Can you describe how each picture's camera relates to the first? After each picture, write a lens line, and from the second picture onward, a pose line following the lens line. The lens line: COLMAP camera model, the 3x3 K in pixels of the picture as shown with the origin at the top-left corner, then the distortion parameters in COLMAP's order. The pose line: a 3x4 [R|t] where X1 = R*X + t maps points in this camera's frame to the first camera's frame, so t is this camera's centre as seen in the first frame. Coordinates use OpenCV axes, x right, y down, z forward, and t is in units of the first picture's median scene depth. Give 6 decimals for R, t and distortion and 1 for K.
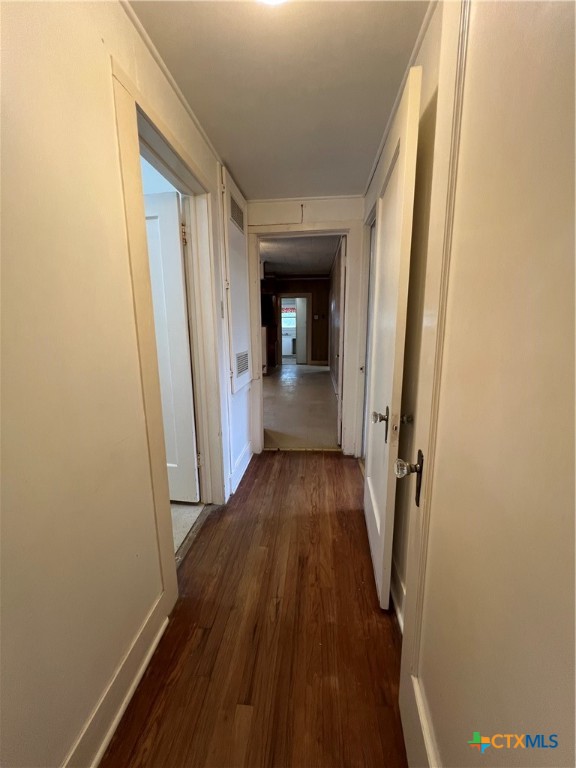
lens RADIAL K [[305.4, 0, 288.0], [0, 305.4, 384.0], [0, 0, 1]] dist [-0.001990, 0.000240]
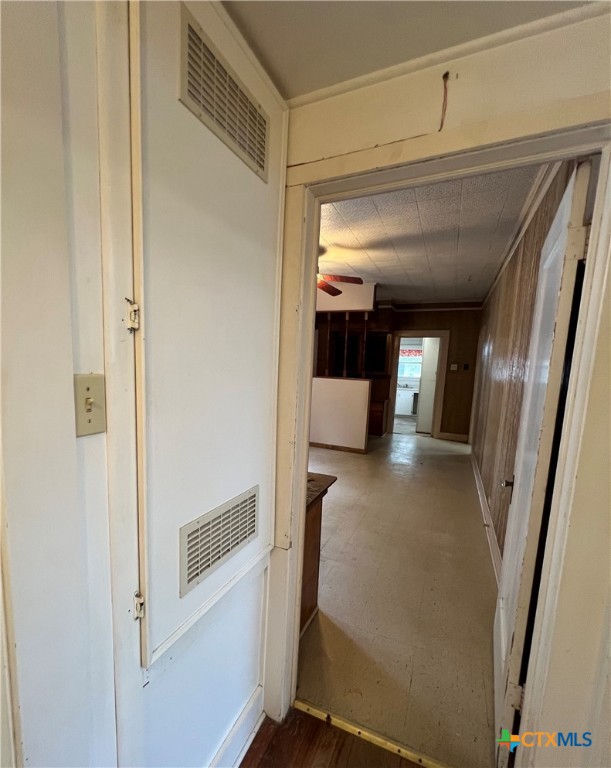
lens RADIAL K [[335.6, 0, 289.8], [0, 335.6, 405.1], [0, 0, 1]] dist [0.001254, 0.000180]
pose [[0.936891, 0.085008, -0.339130, 0.025004], [-0.106118, 0.993372, -0.044162, -0.122871], [0.333129, 0.077363, 0.939702, 0.382497]]
